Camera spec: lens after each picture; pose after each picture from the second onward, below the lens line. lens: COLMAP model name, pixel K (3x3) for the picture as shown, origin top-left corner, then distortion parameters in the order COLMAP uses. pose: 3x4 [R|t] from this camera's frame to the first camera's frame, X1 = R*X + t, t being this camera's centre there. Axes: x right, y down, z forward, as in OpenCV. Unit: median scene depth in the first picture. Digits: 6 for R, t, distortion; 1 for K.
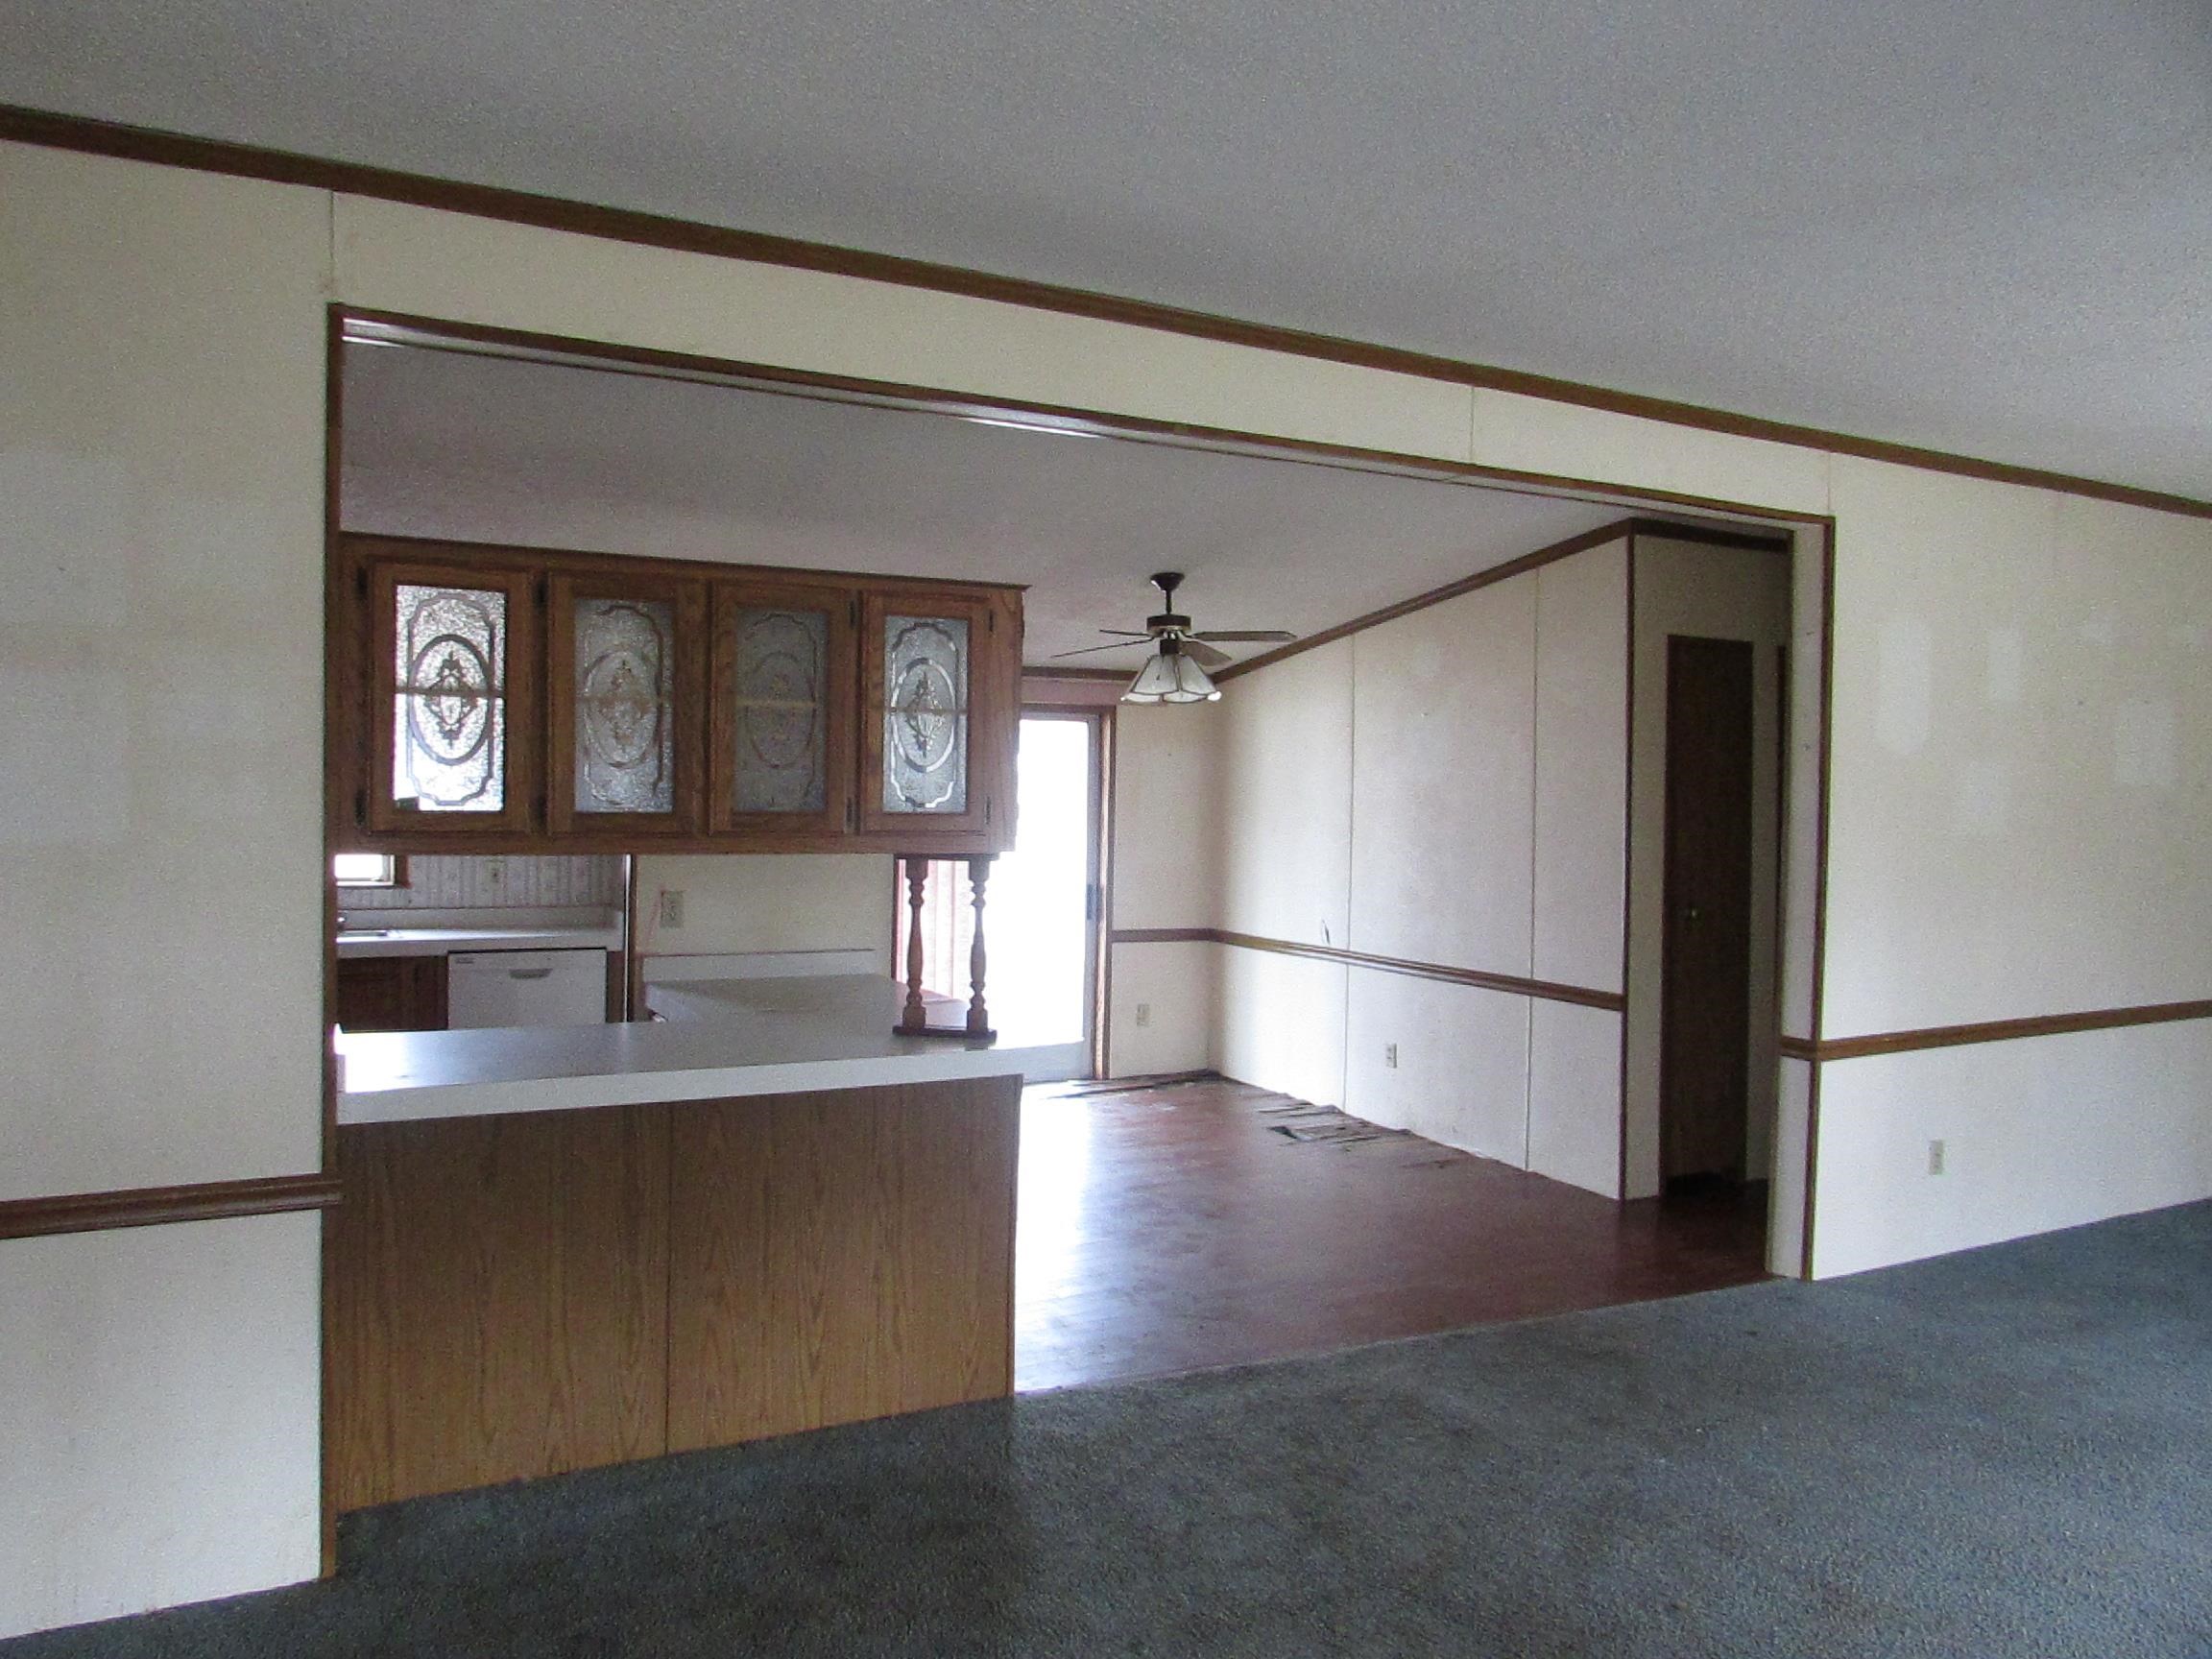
lens RADIAL K [[1544.6, 0, 1106.0], [0, 1544.6, 829.5], [0, 0, 1]] dist [-0.077167, 0.041945]
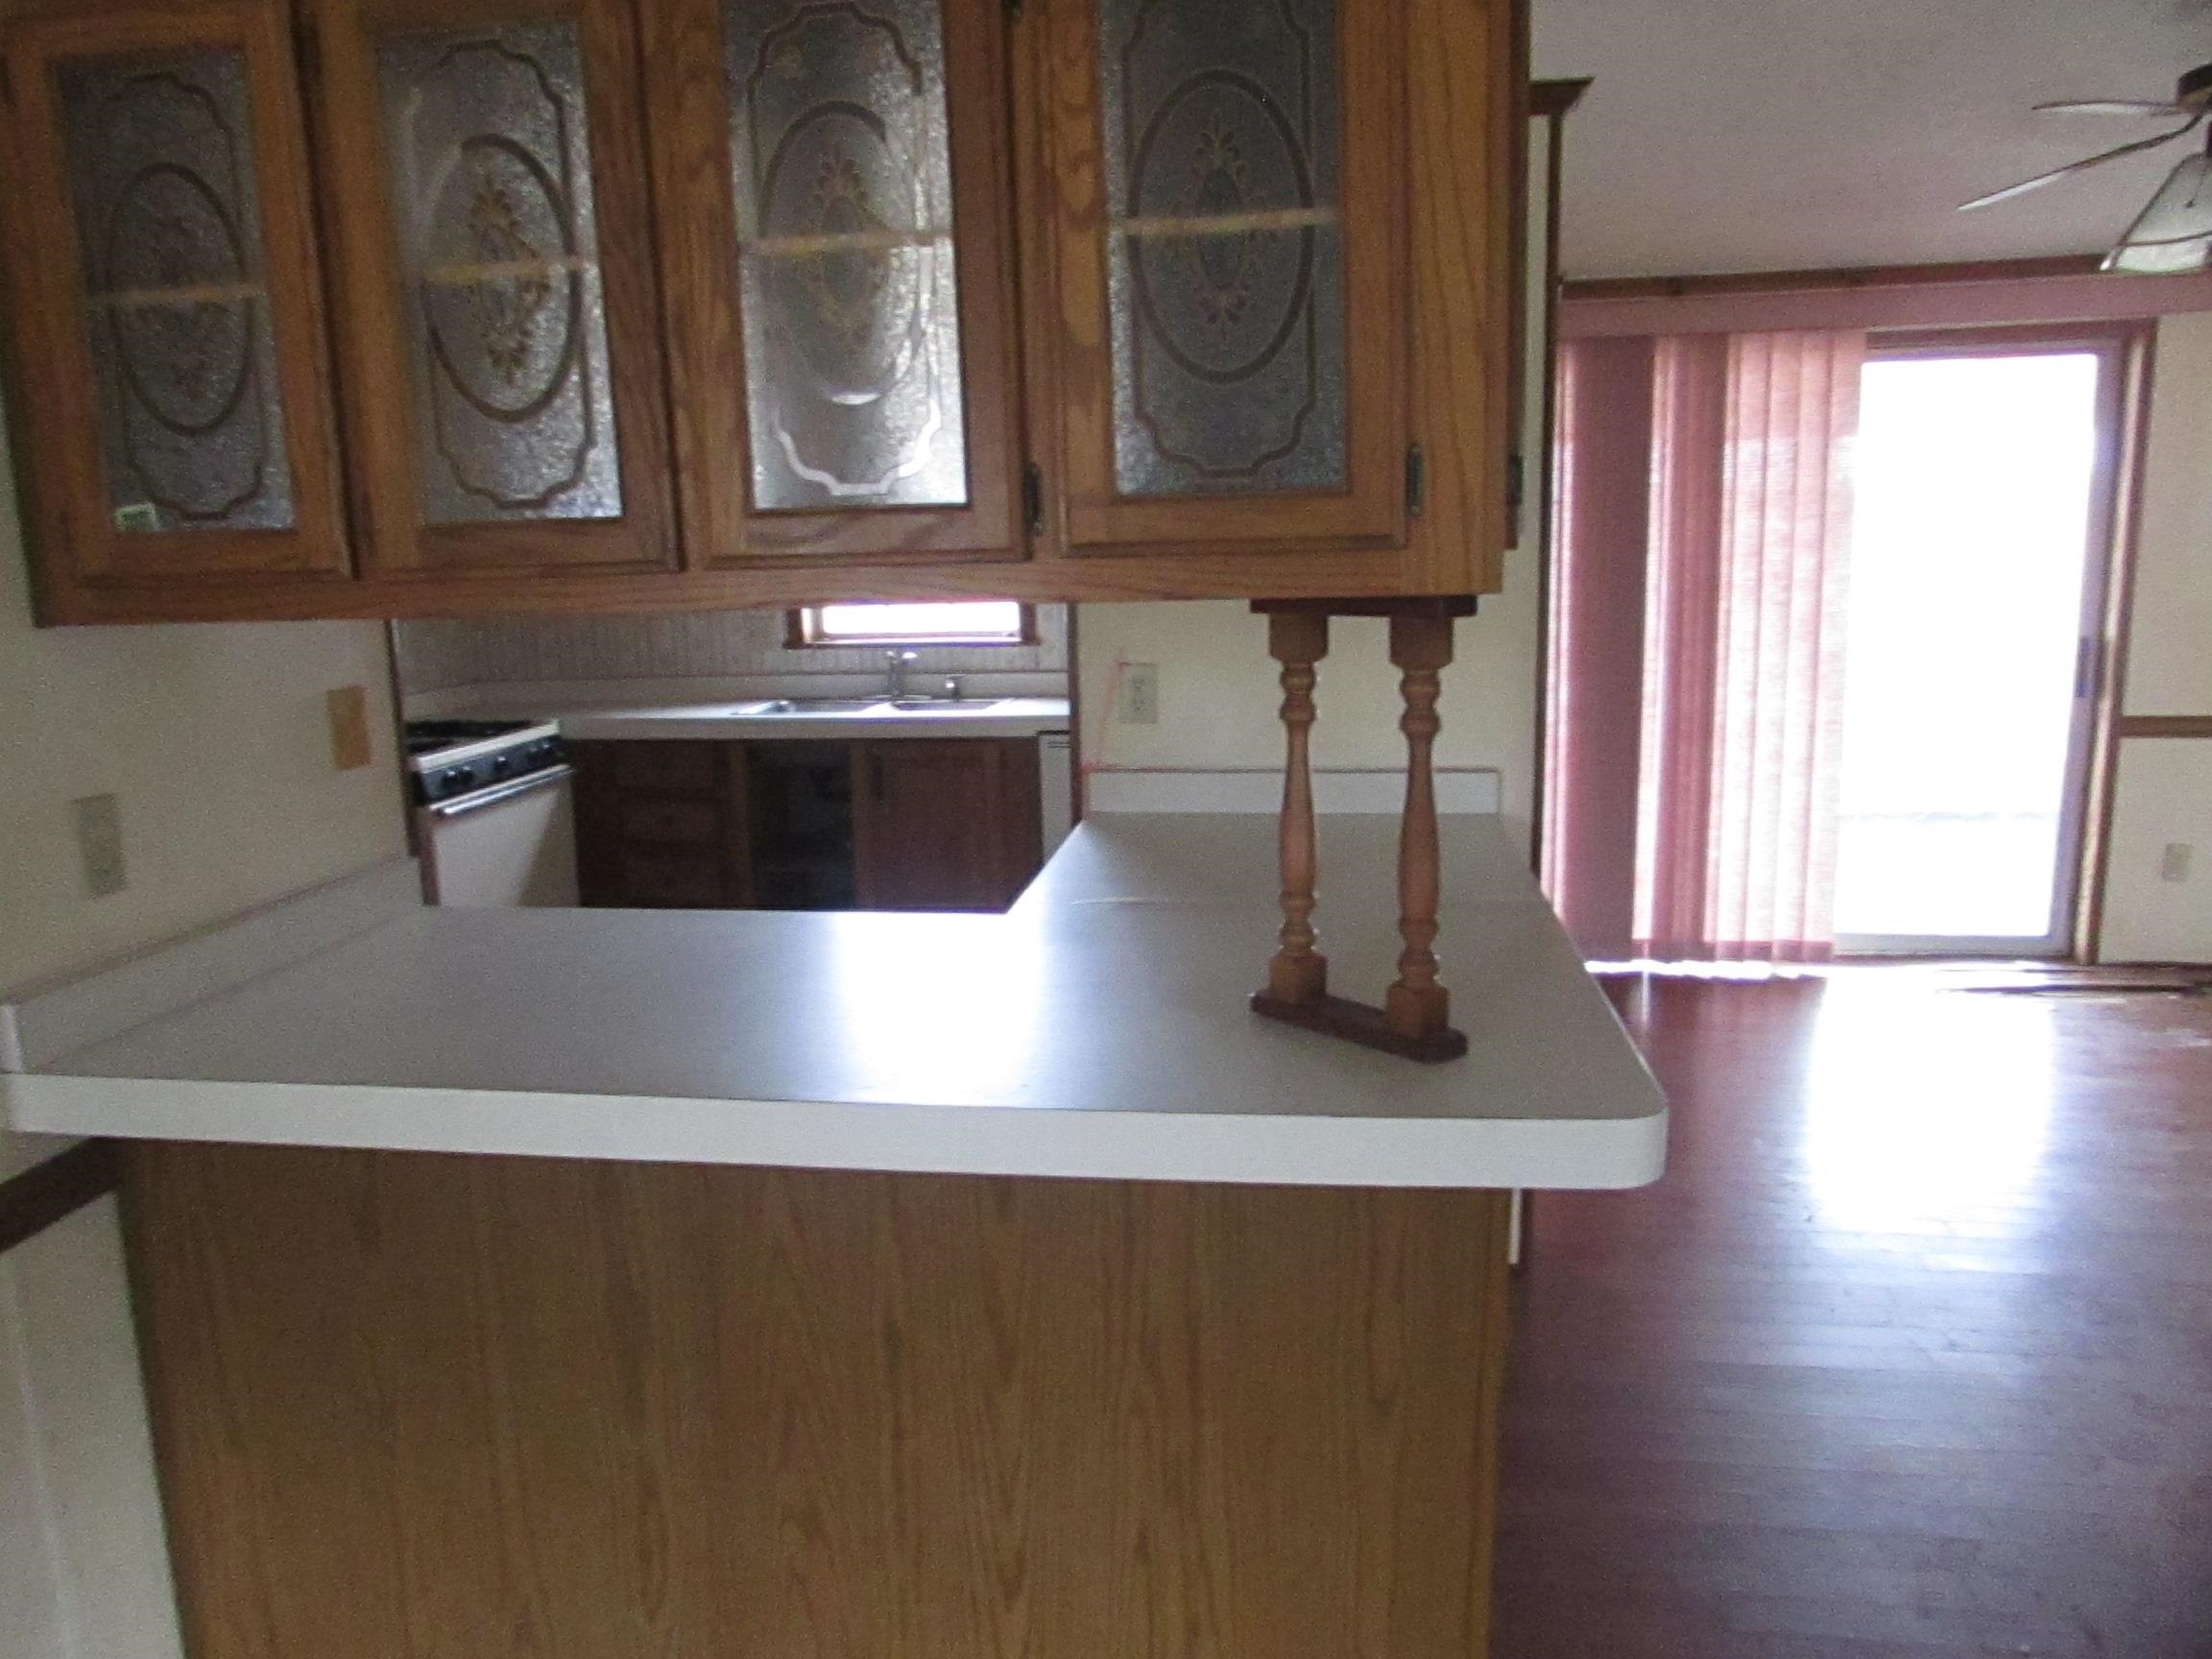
lens RADIAL K [[1553.6, 0, 1106.0], [0, 1553.6, 829.5], [0, 0, 1]] dist [-0.012435, -0.005448]
pose [[0.802703, 0.074541, -0.591703, 0.072646], [0.026537, 0.986711, 0.160304, 0.006499], [0.595789, -0.144379, 0.790057, 0.503047]]
